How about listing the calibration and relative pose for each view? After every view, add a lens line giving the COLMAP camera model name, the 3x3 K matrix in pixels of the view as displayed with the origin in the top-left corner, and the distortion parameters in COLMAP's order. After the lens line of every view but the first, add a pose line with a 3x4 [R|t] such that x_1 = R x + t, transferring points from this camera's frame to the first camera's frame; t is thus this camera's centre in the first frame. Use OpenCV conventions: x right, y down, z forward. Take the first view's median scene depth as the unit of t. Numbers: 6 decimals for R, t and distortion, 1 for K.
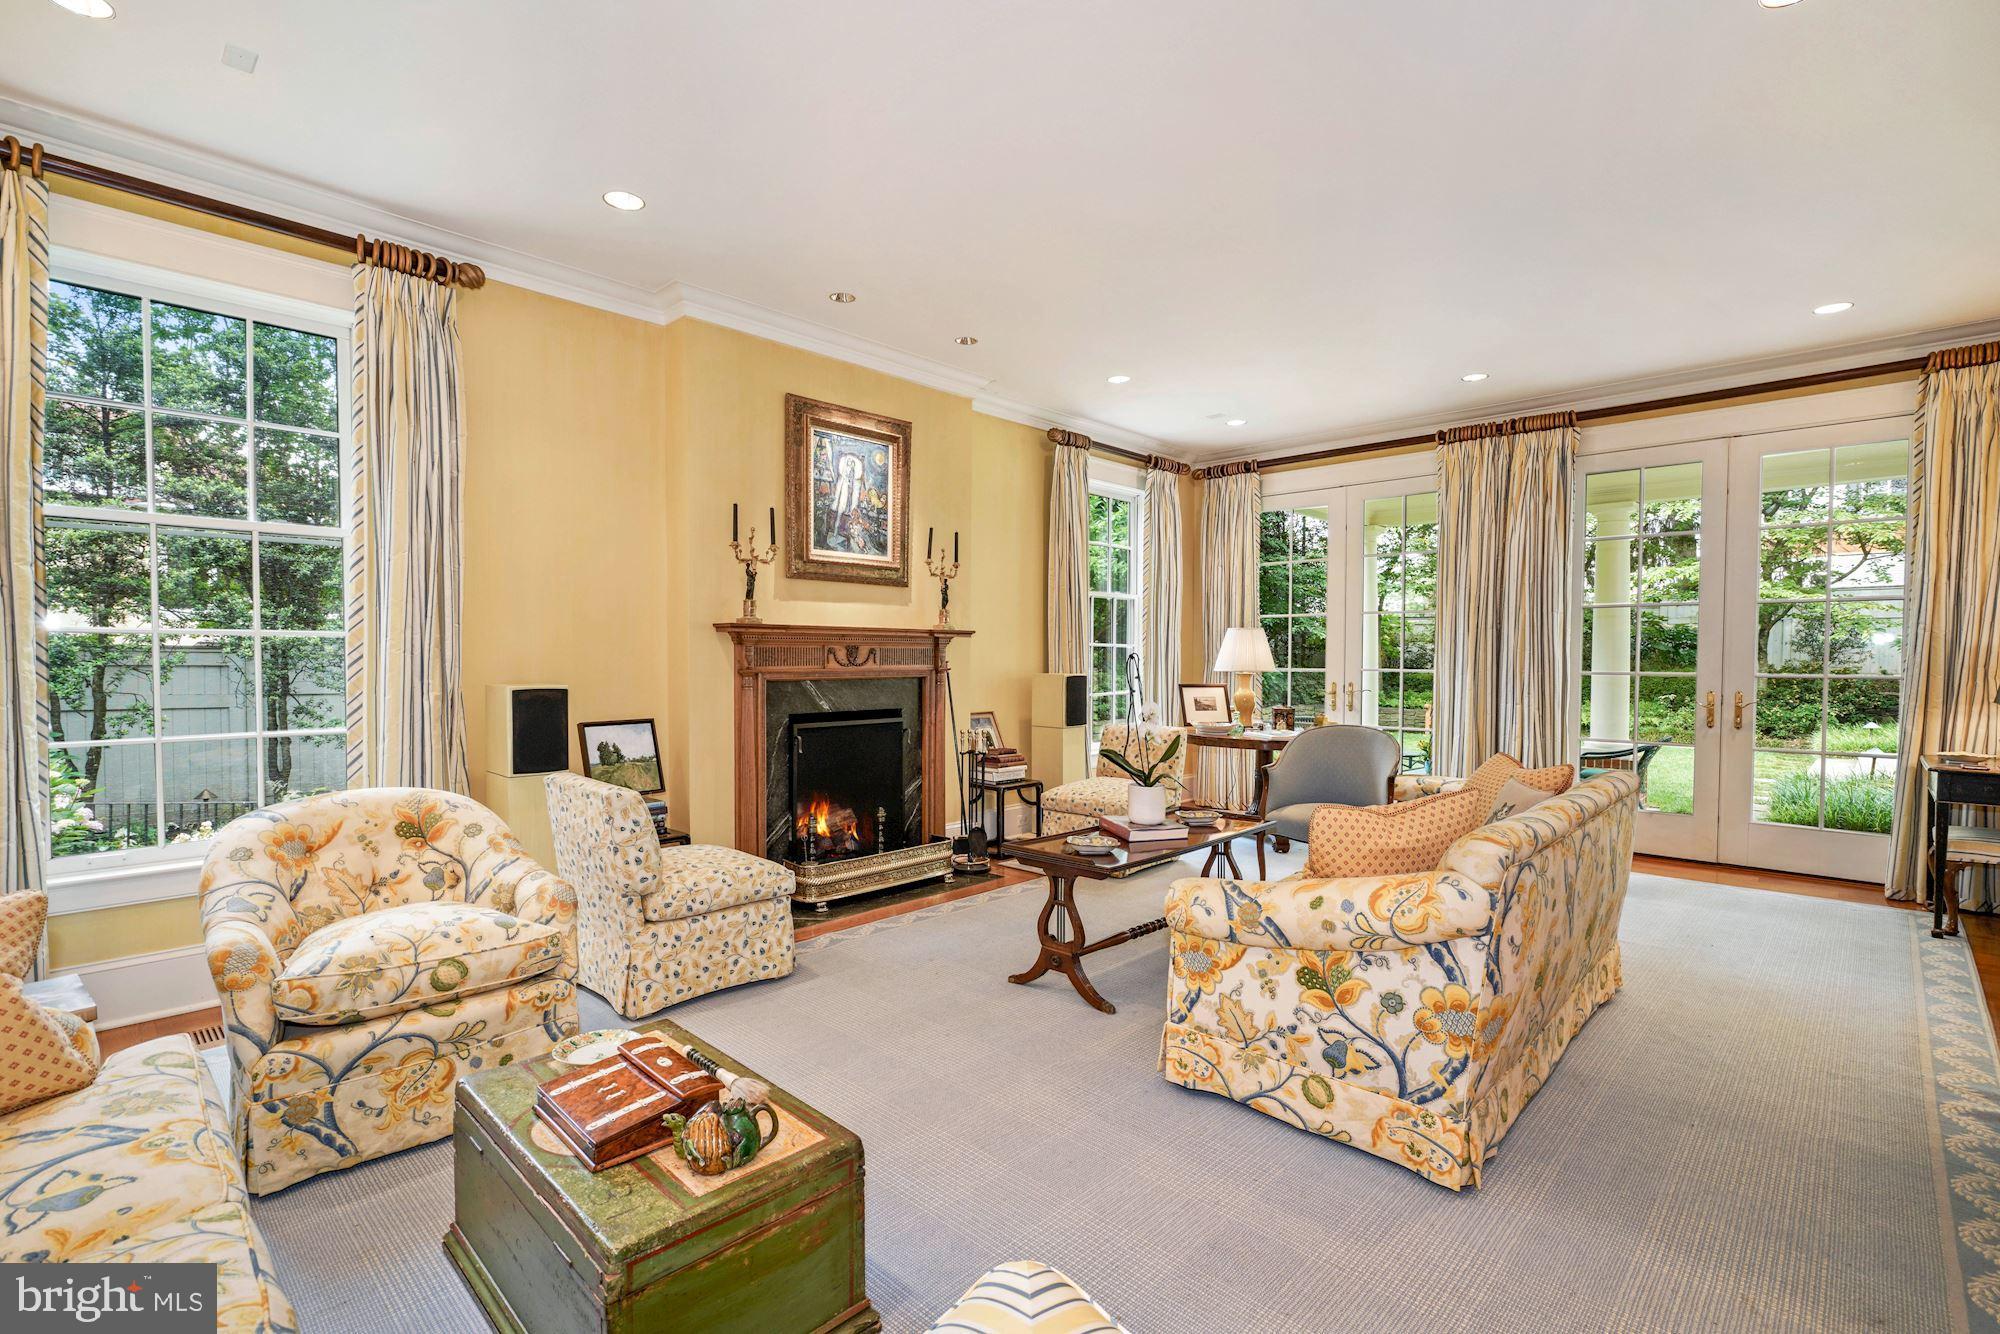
lens RADIAL K [[910.3, 0, 989.0], [0, 910.3, 673.4], [0, 0, 1]] dist [-0.000650, 0.000355]
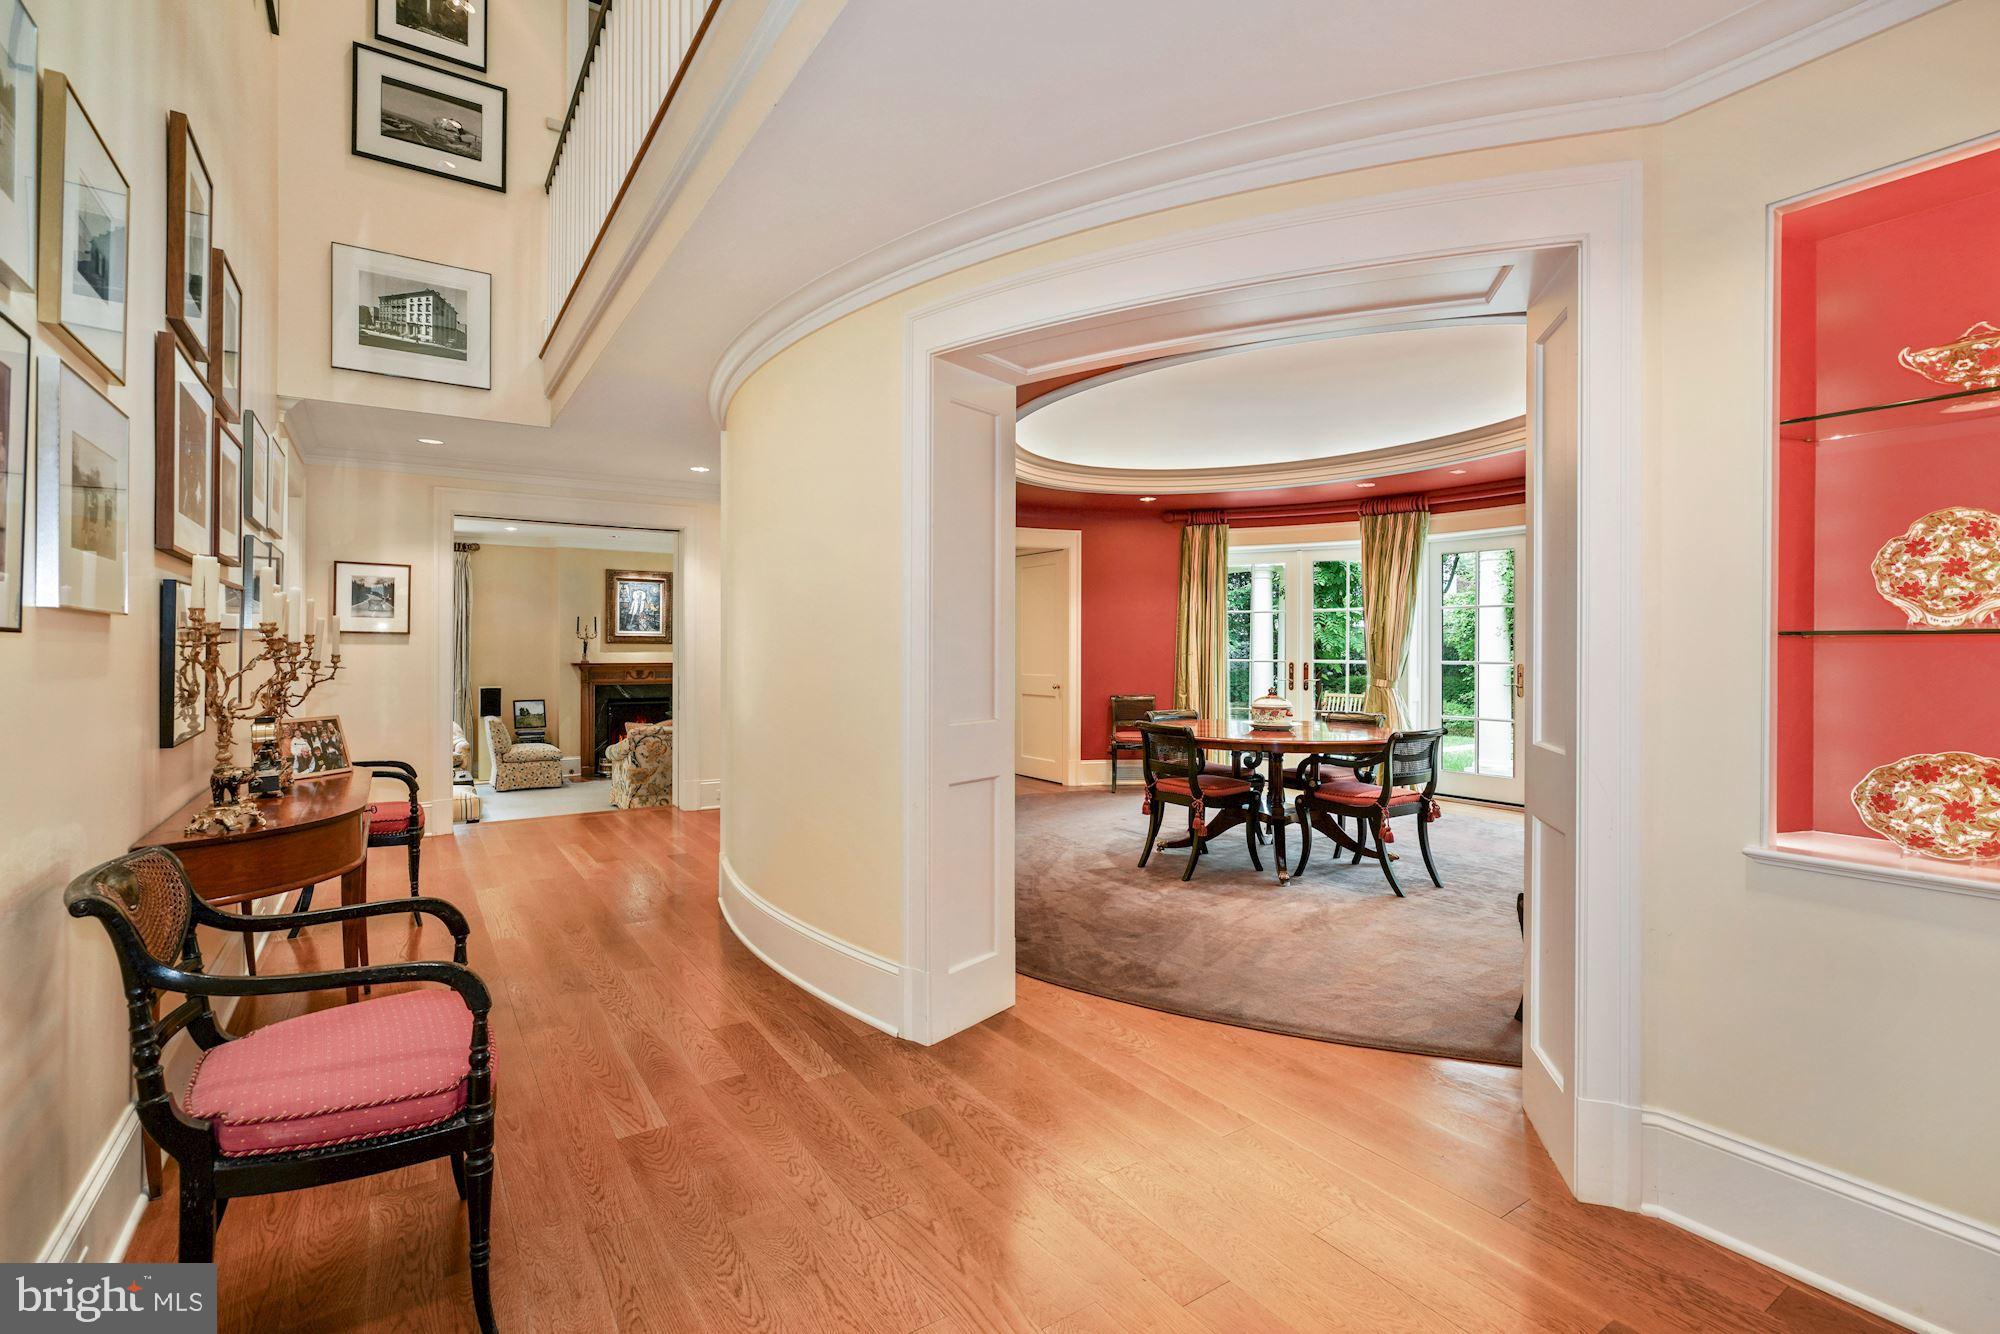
lens RADIAL K [[910.3, 0, 1004.8], [0, 910.3, 653.9], [0, 0, 1]] dist [-0.000650, 0.000355]
pose [[0.982035, -0.010209, -0.188424, 1.233774], [0.003455, 0.999341, -0.036135, 0.014796], [0.188669, 0.034835, 0.981423, -1.146289]]
